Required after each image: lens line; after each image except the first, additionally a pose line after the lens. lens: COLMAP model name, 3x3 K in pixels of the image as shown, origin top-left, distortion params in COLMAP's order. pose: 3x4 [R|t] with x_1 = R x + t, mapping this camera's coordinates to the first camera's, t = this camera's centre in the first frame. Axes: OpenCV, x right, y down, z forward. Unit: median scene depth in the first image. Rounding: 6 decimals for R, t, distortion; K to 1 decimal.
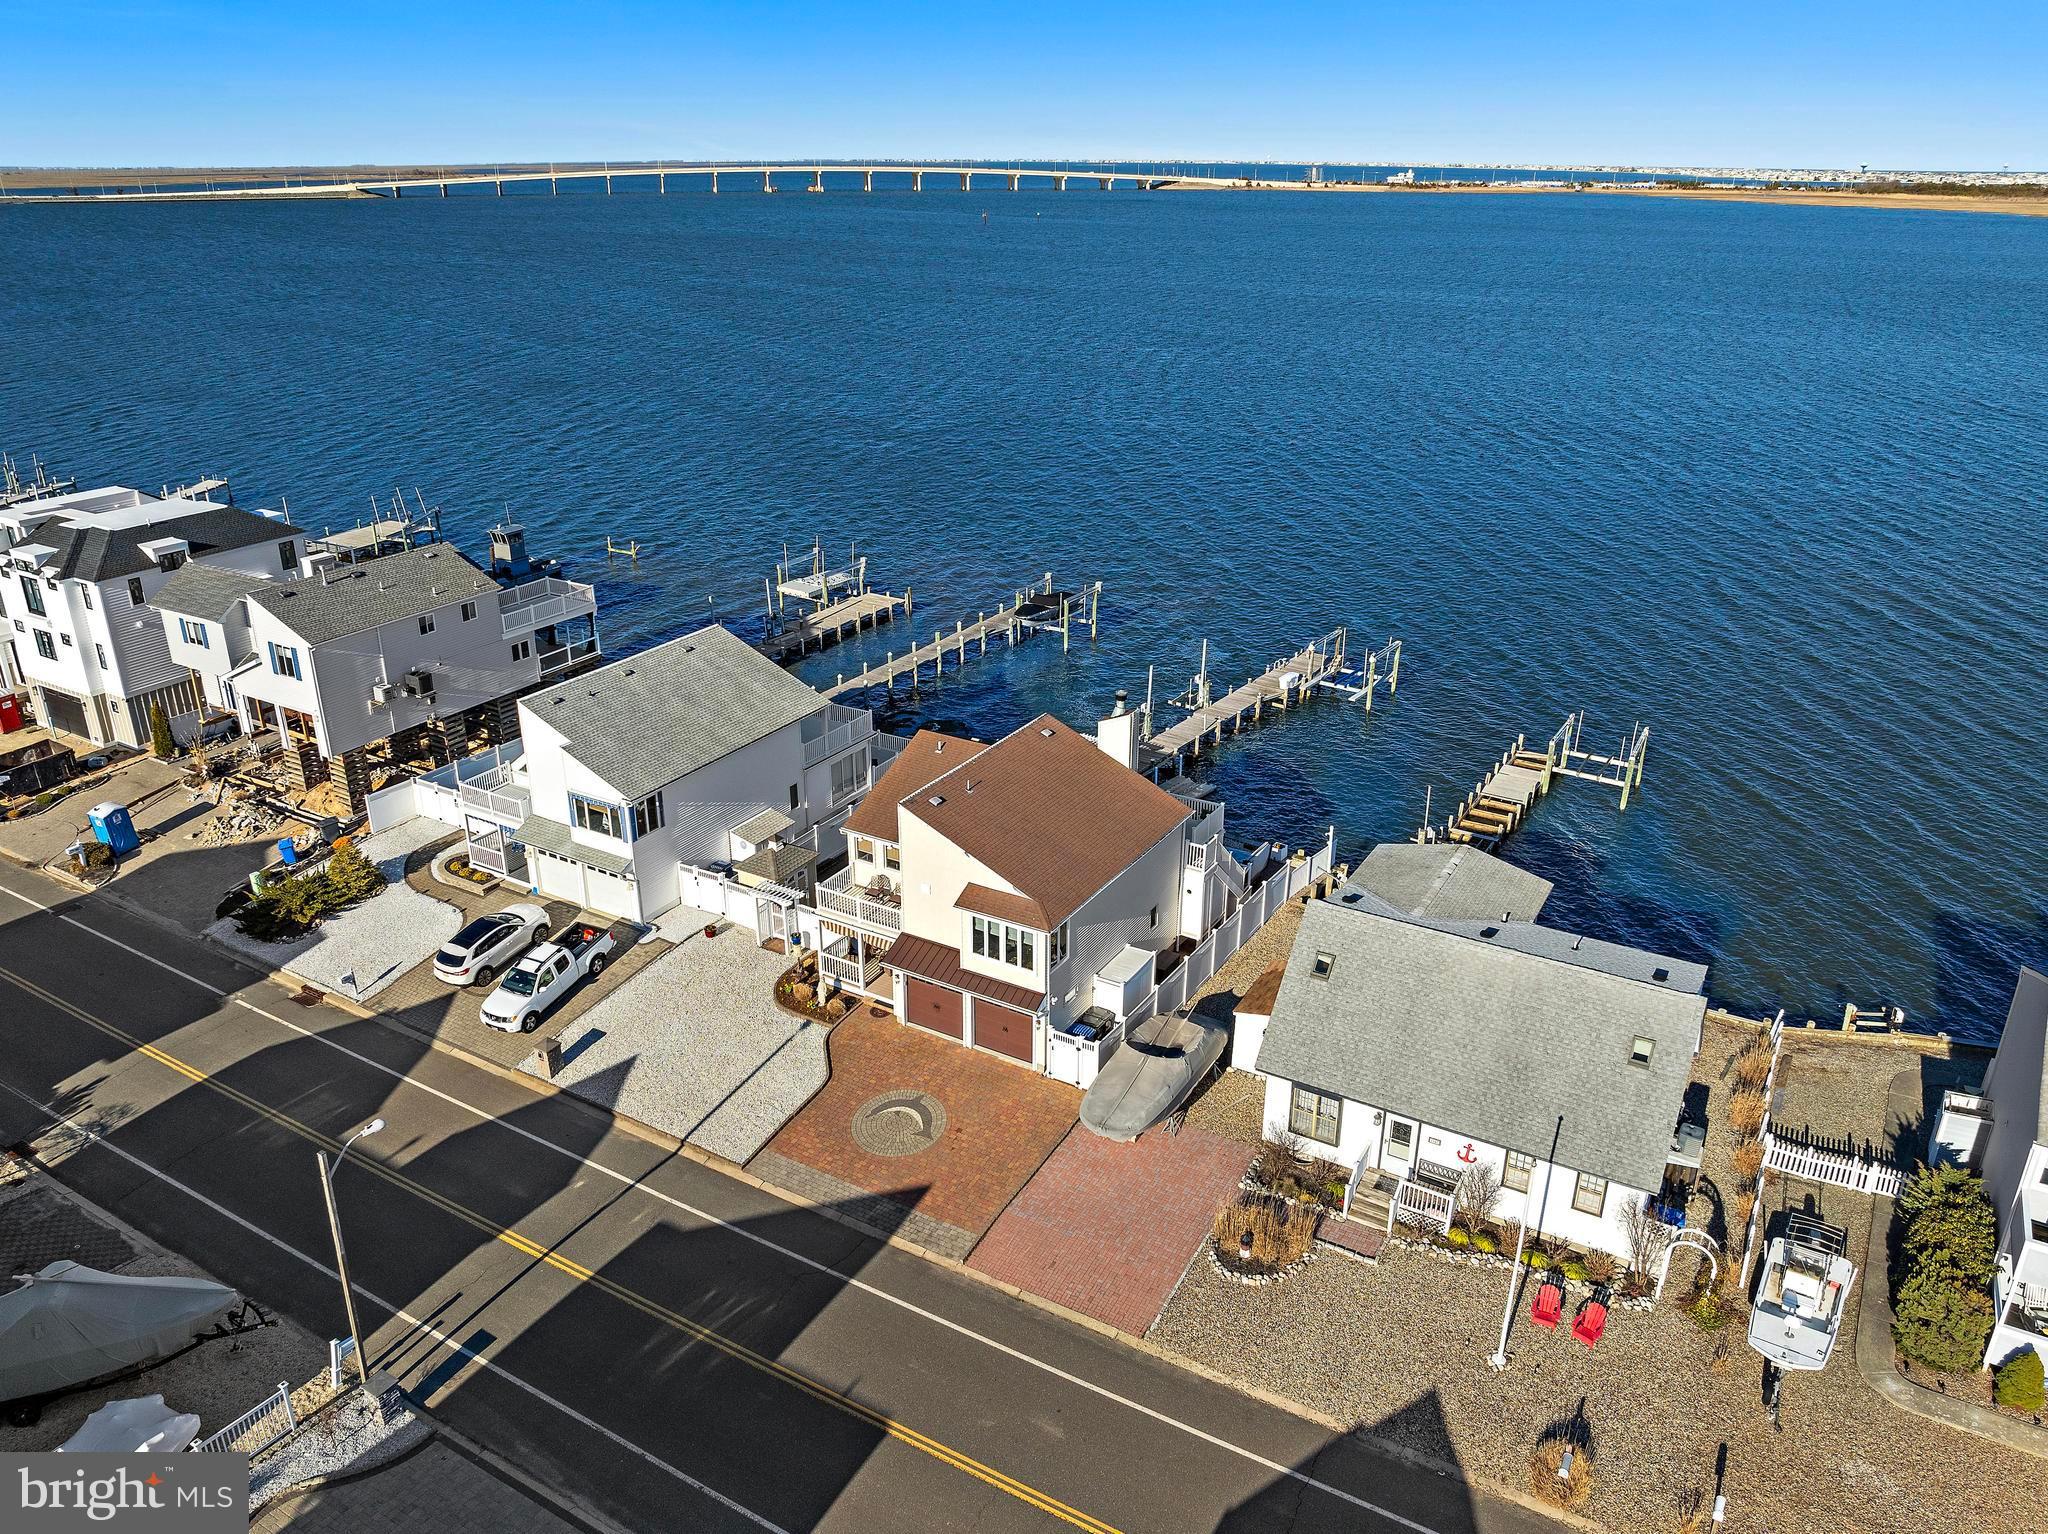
lens RADIAL K [[1453.5, 0, 1030.3], [0, 1453.5, 768.0], [0, 0, 1]] dist [-0.039194, 0.000458]
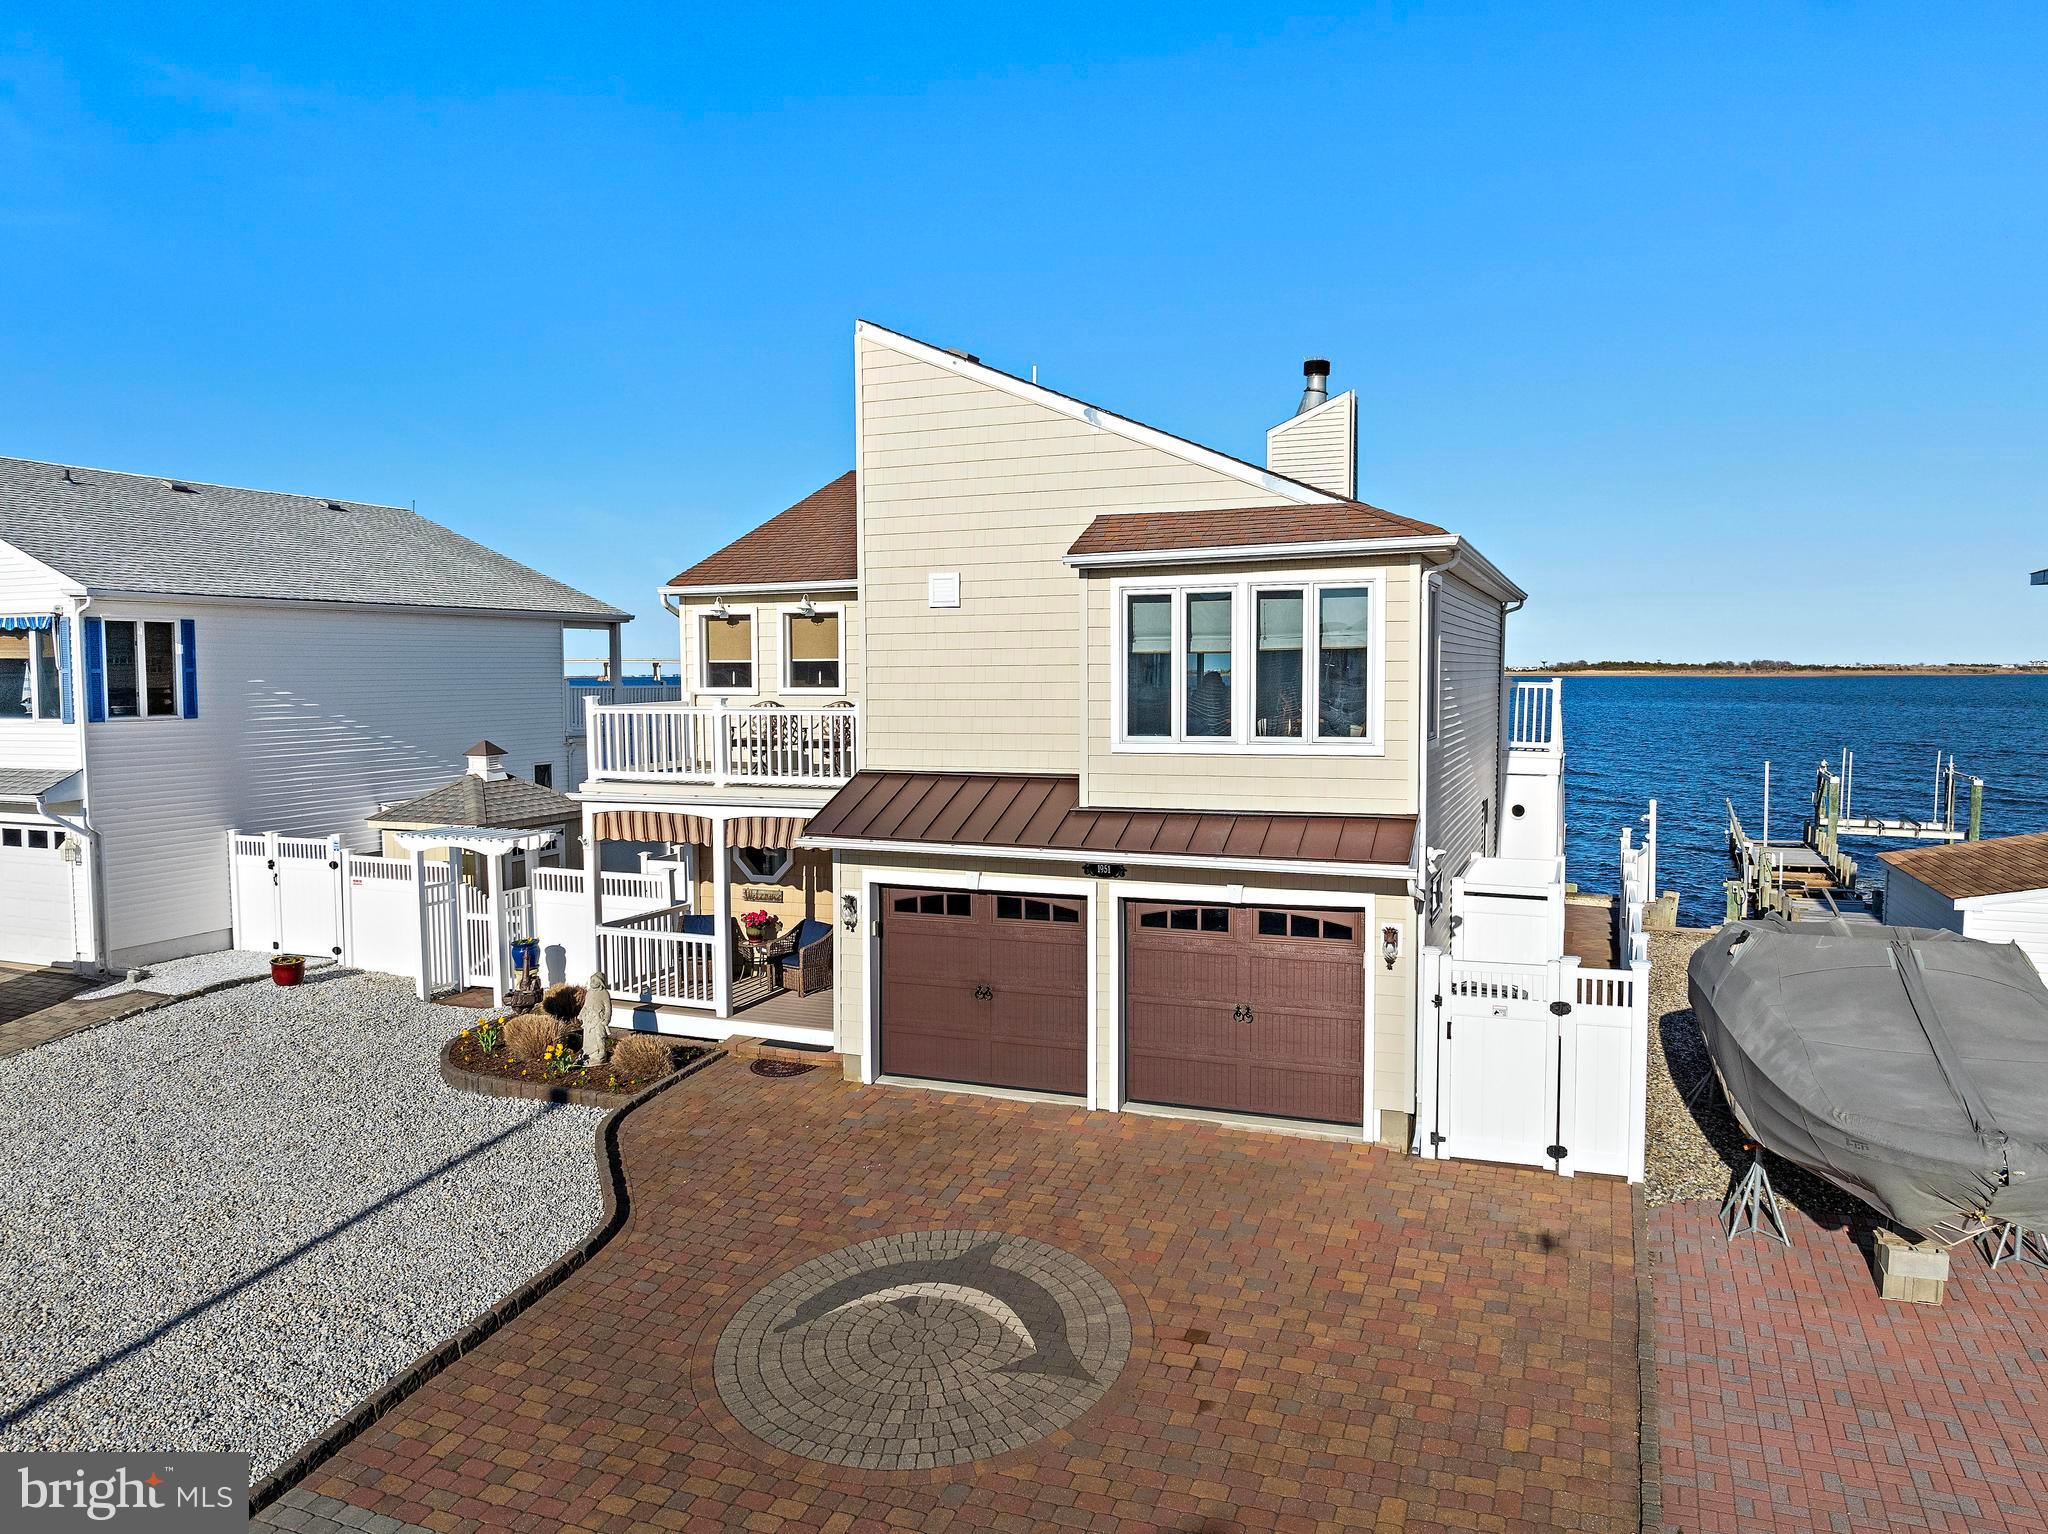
lens RADIAL K [[1442.5, 0, 1024.0], [0, 1442.5, 767.0], [0, 0, 1]] dist [-0.044232, 0.009293]
pose [[0.989117, -0.018201, 0.146000, -0.102214], [0.064657, 0.945135, -0.320217, 0.223295], [-0.132161, 0.326172, 0.936026, 0.721839]]
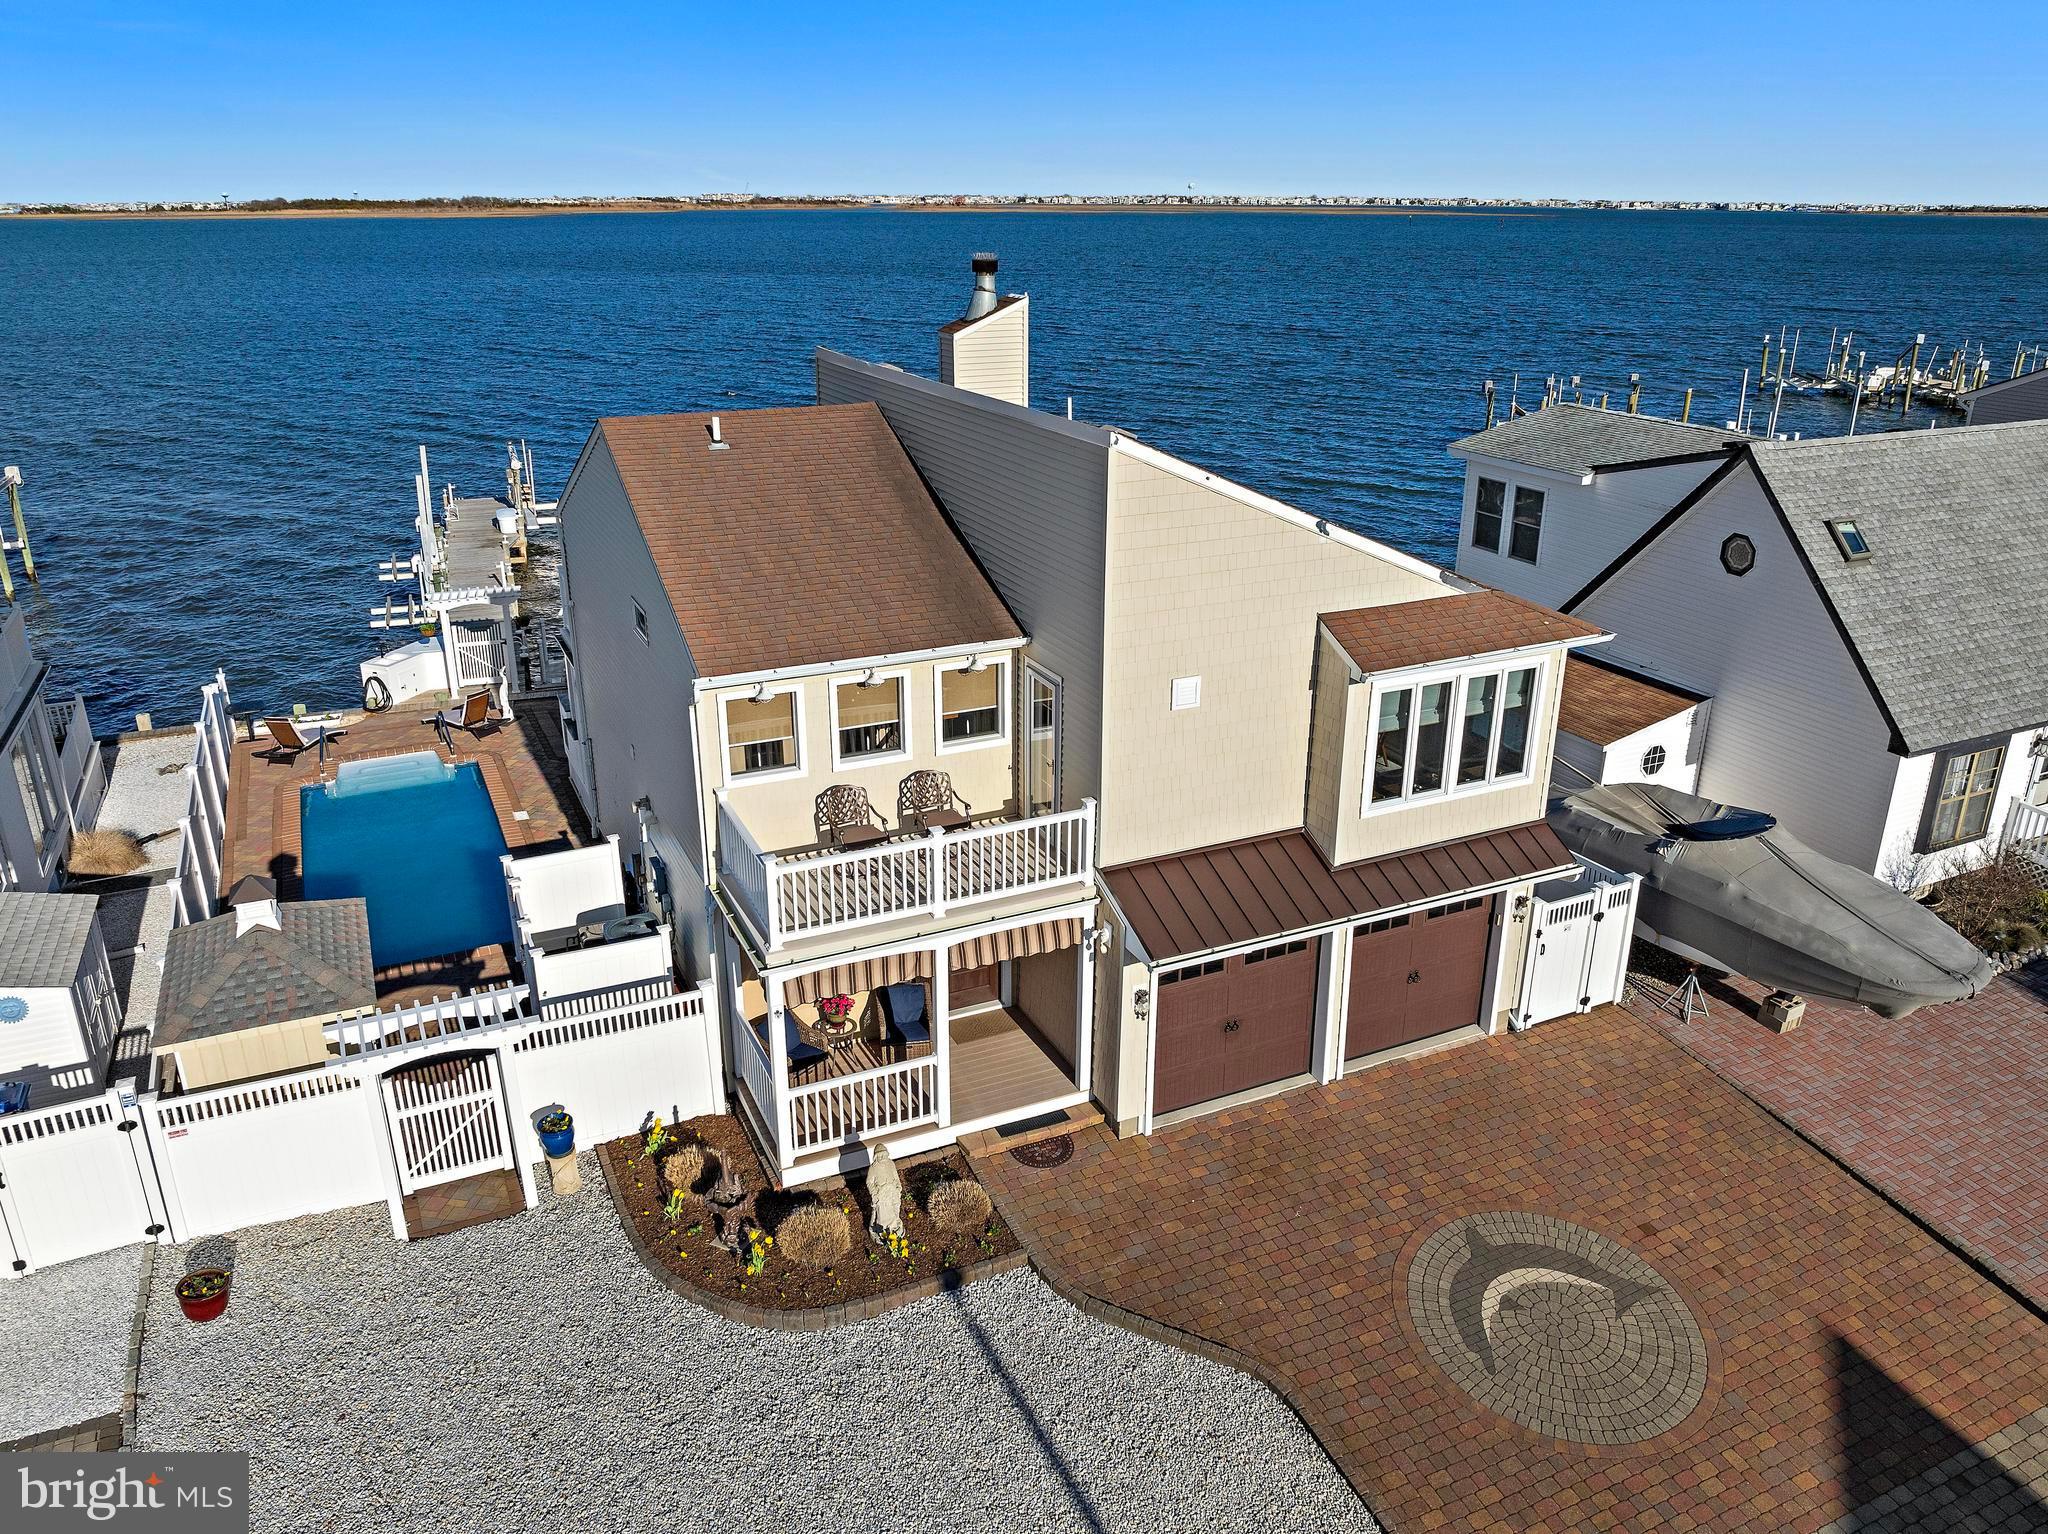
lens RADIAL K [[1472.6, 0, 1025.9], [0, 1472.6, 764.4], [0, 0, 1]] dist [-0.045432, 0.009001]
pose [[0.562834, -0.301424, 0.769650, -0.358451], [0.320580, 0.937857, 0.132864, 0.042499], [-0.761870, 0.171954, 0.624489, 0.827999]]
